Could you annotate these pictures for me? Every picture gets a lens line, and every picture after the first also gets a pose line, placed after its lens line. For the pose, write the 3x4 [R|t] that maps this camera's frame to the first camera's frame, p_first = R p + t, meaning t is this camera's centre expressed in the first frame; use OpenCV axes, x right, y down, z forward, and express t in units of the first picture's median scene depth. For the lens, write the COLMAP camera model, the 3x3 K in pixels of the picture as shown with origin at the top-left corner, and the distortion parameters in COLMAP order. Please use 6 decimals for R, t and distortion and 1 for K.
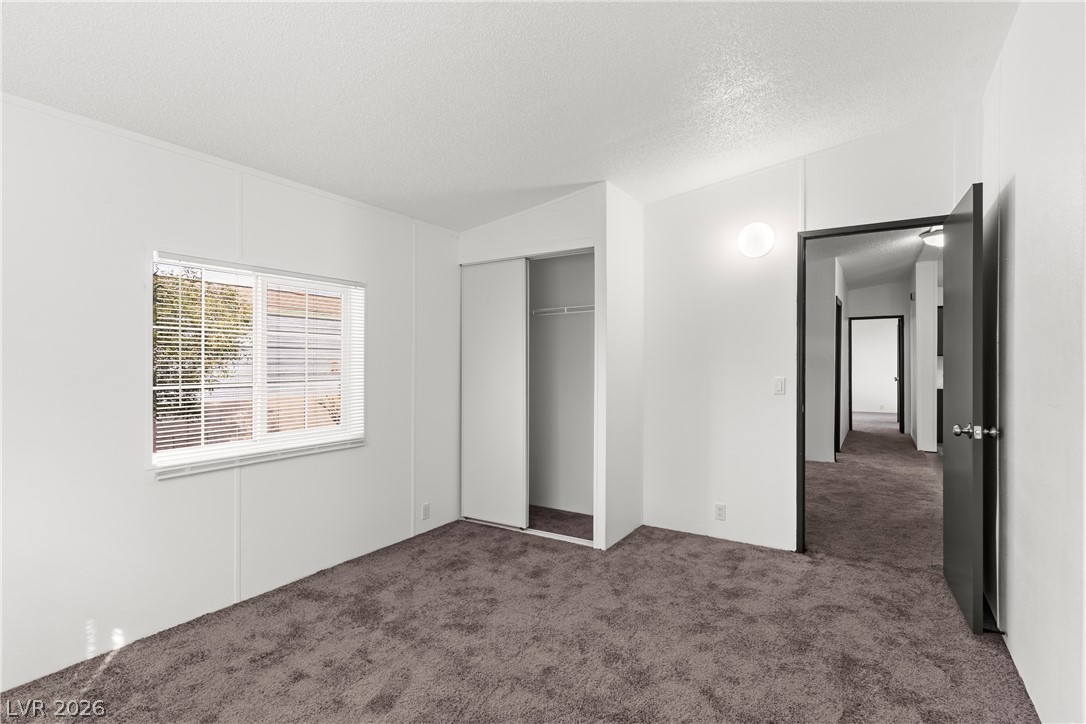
lens RADIAL K [[516.8, 0, 546.3], [0, 516.8, 362.9], [0, 0, 1]] dist [0.003117, -0.000034]
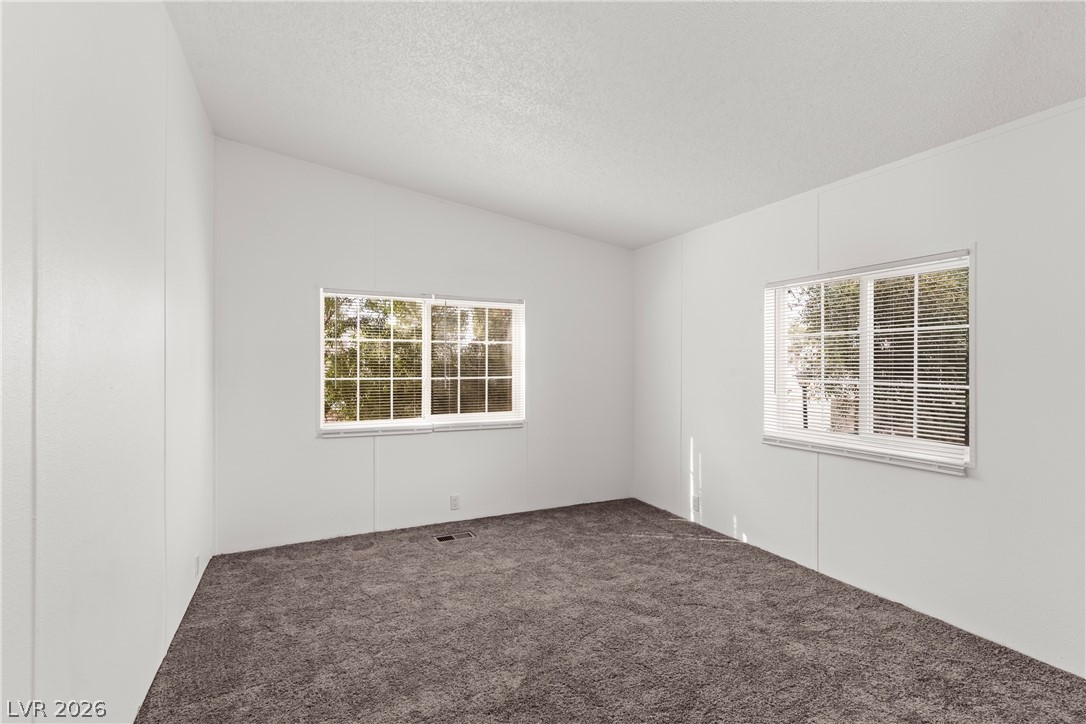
lens RADIAL K [[516.8, 0, 546.3], [0, 516.8, 362.9], [0, 0, 1]] dist [0.003117, -0.000034]
pose [[-0.525522, -0.000603, -0.850780, 0.615354], [0.003064, 0.999992, -0.002601, 0.004239], [0.850775, -0.003973, -0.525515, 0.977259]]
